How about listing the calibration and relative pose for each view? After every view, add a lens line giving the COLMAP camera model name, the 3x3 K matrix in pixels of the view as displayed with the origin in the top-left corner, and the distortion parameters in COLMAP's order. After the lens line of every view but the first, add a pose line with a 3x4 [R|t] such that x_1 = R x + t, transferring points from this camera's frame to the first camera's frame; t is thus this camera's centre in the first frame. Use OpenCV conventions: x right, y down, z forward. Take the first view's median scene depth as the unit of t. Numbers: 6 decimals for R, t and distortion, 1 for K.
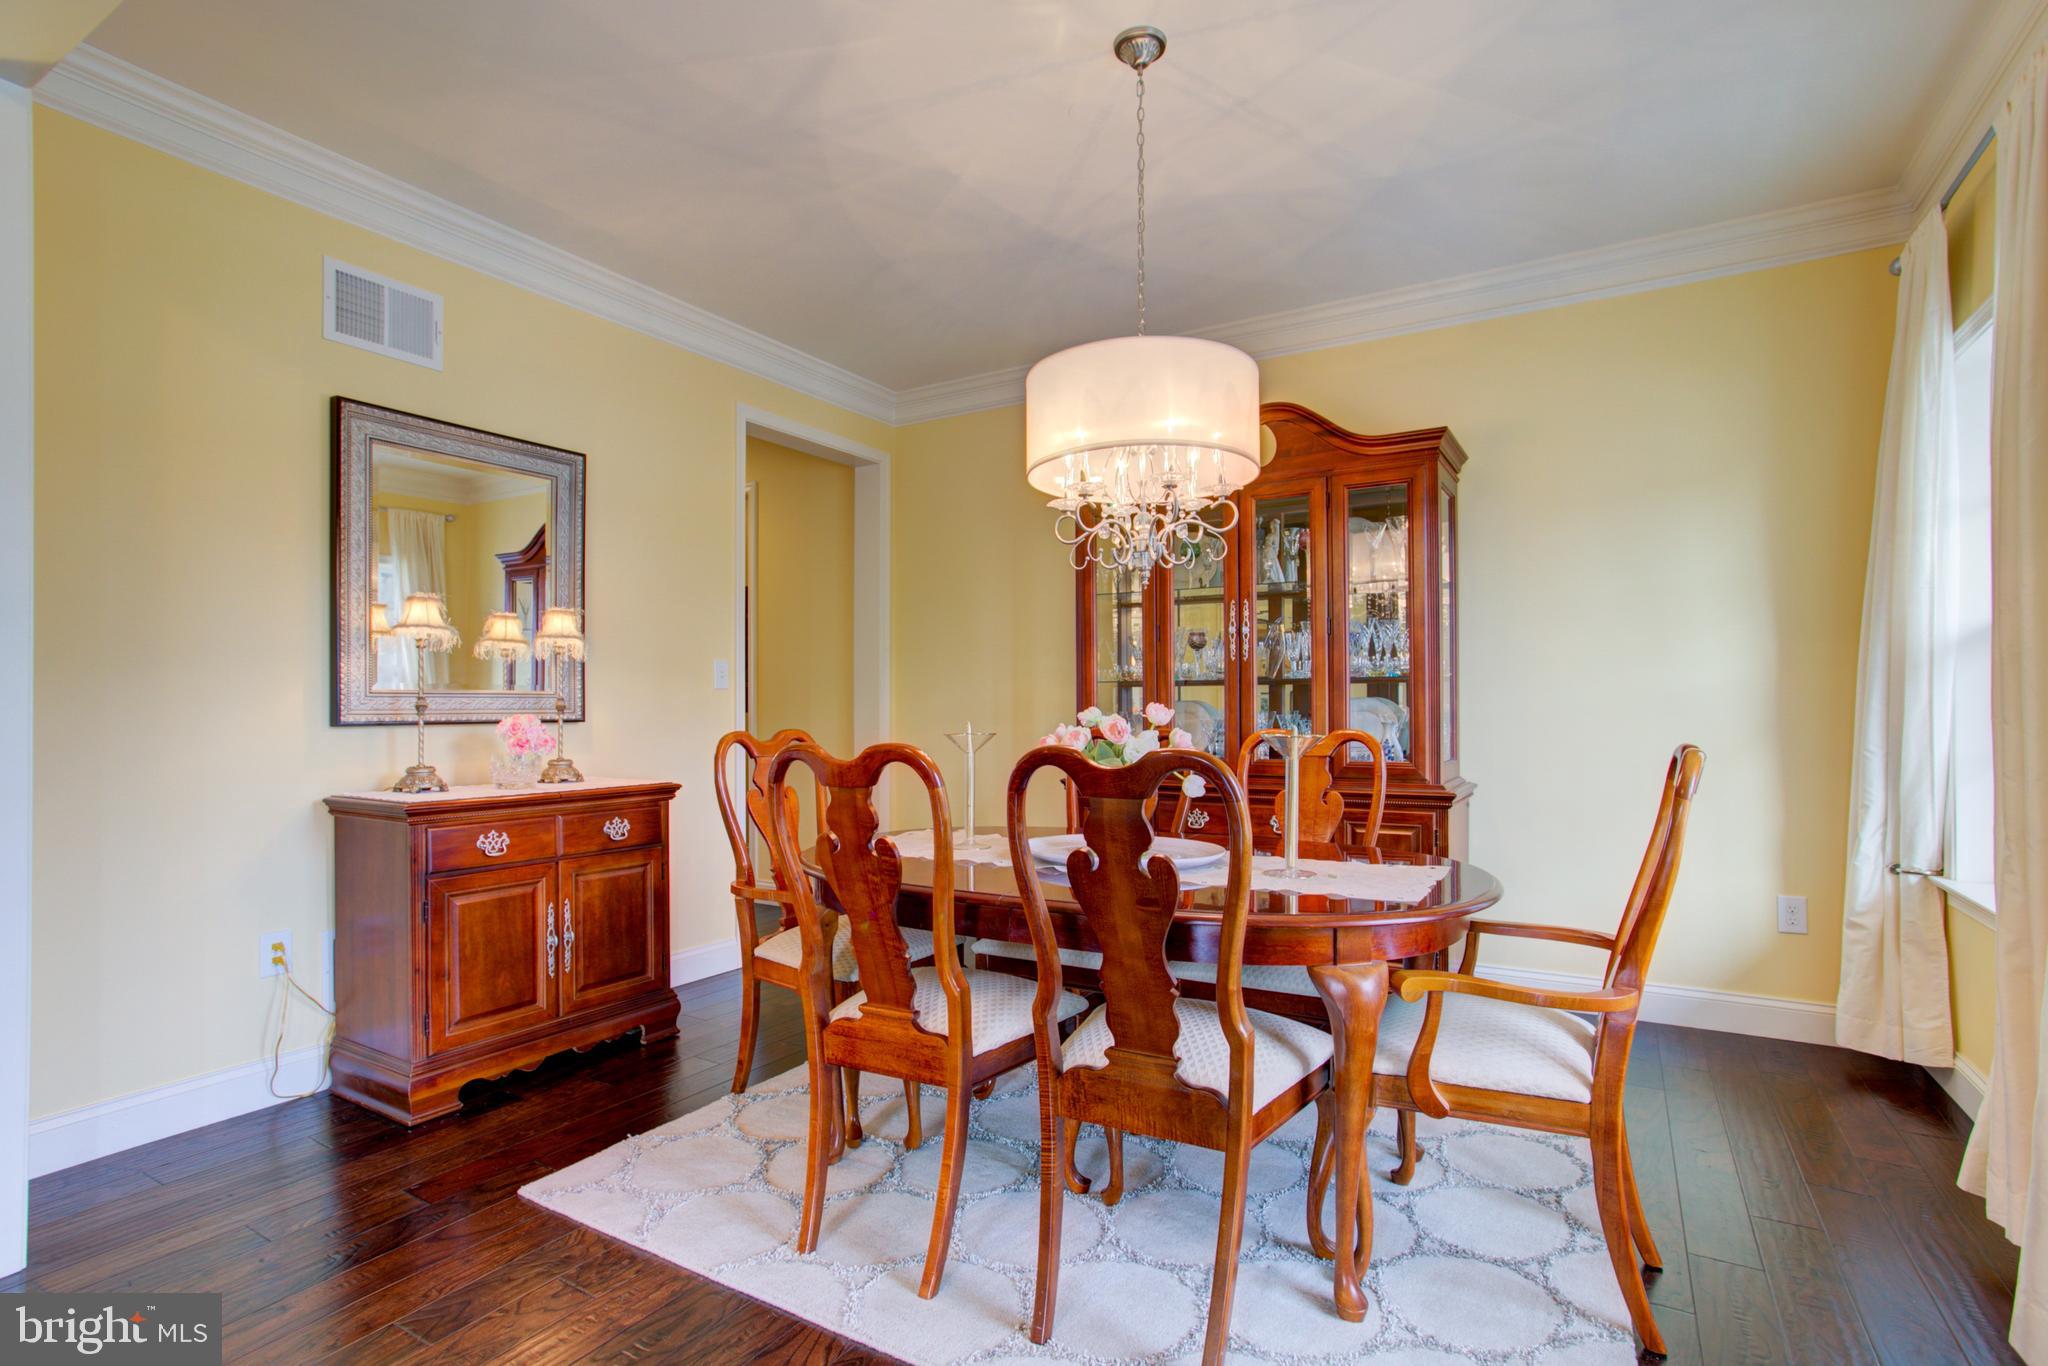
lens RADIAL K [[1004.0, 0, 1029.9], [0, 1004.0, 694.8], [0, 0, 1]] dist [-0.022060, 0.015852]
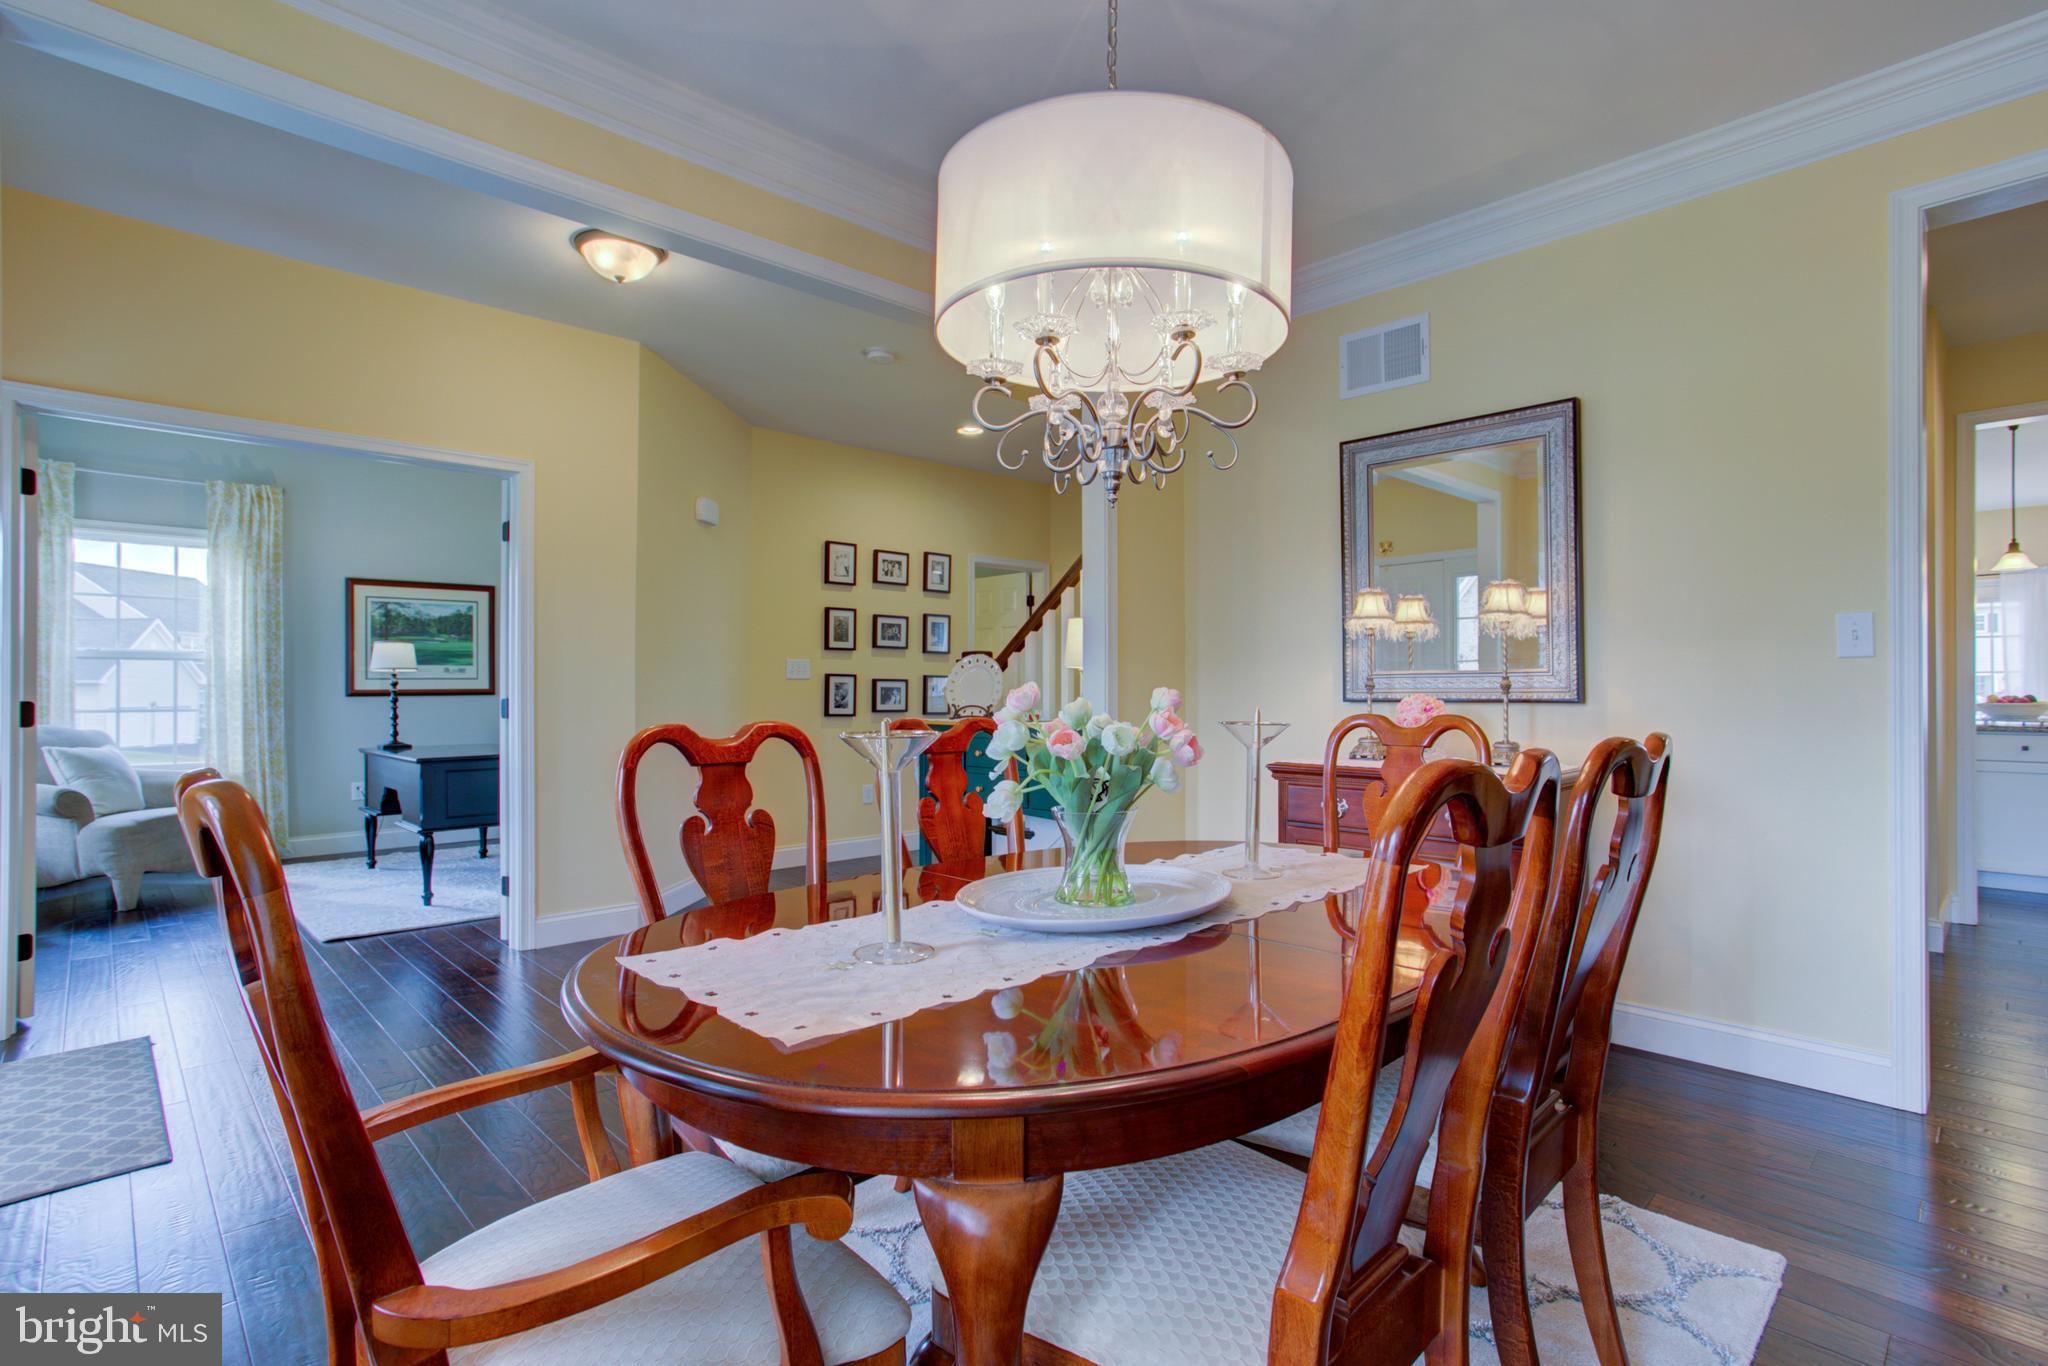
lens RADIAL K [[1004.0, 0, 1032.1], [0, 1004.0, 687.1], [0, 0, 1]] dist [-0.022060, 0.015852]
pose [[-0.257827, 0.002663, -0.966187, 0.623567], [0.013476, 0.999909, -0.000840, 0.008380], [0.966097, -0.013237, -0.257840, 0.912674]]
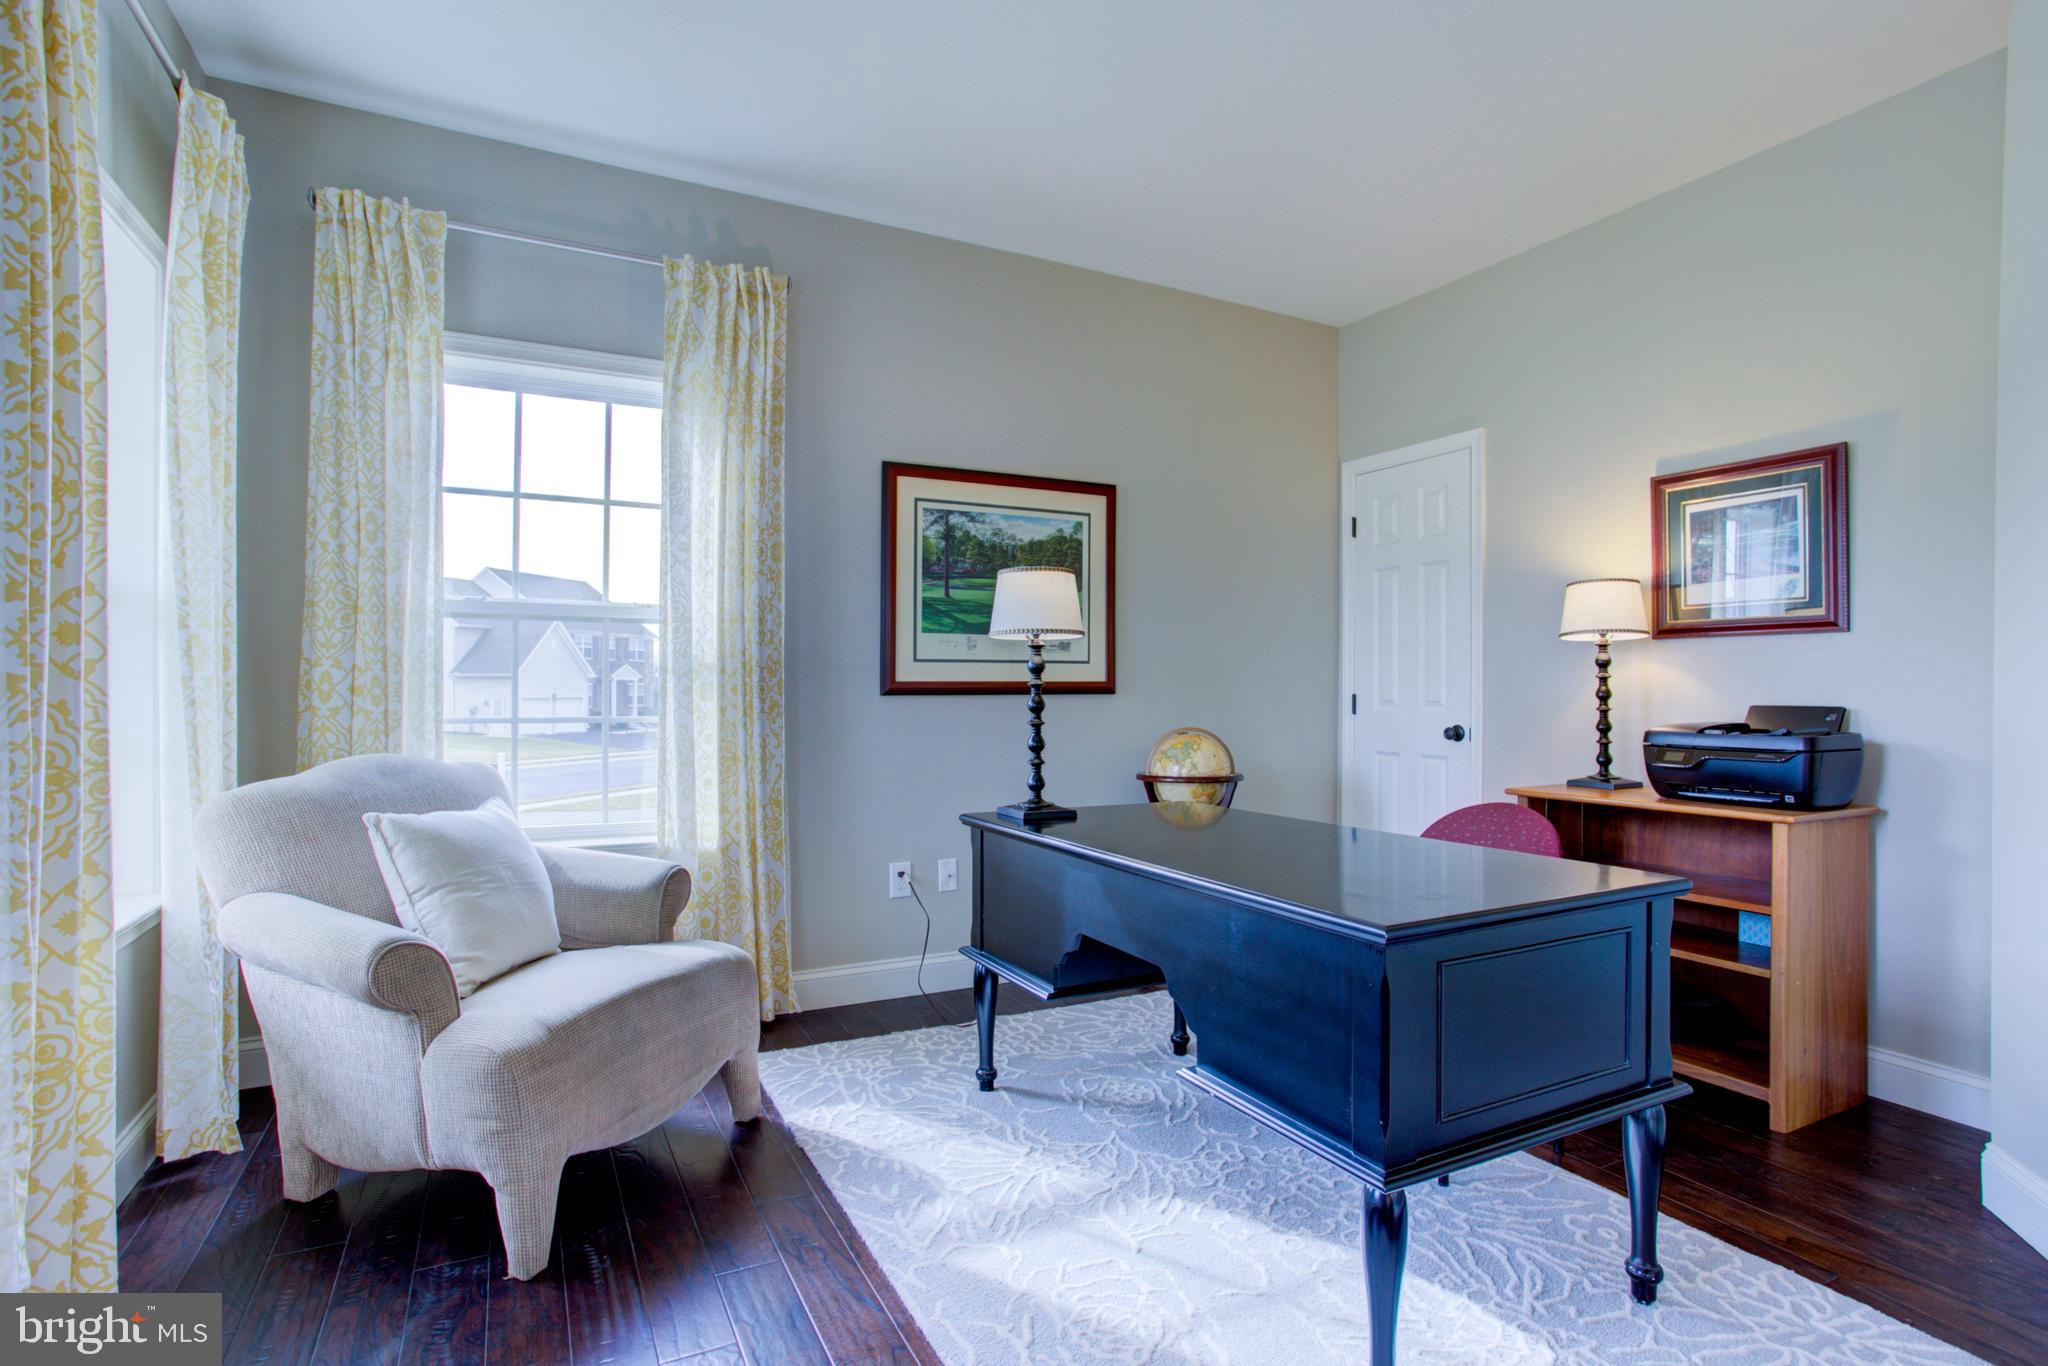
lens RADIAL K [[1004.0, 0, 1011.8], [0, 1004.0, 686.4], [0, 0, 1]] dist [-0.022060, 0.015852]
pose [[-0.517358, -0.000437, -0.855769, -0.325708], [0.003875, 0.999988, -0.002854, 0.000221], [0.855760, -0.004793, -0.517351, -0.568465]]
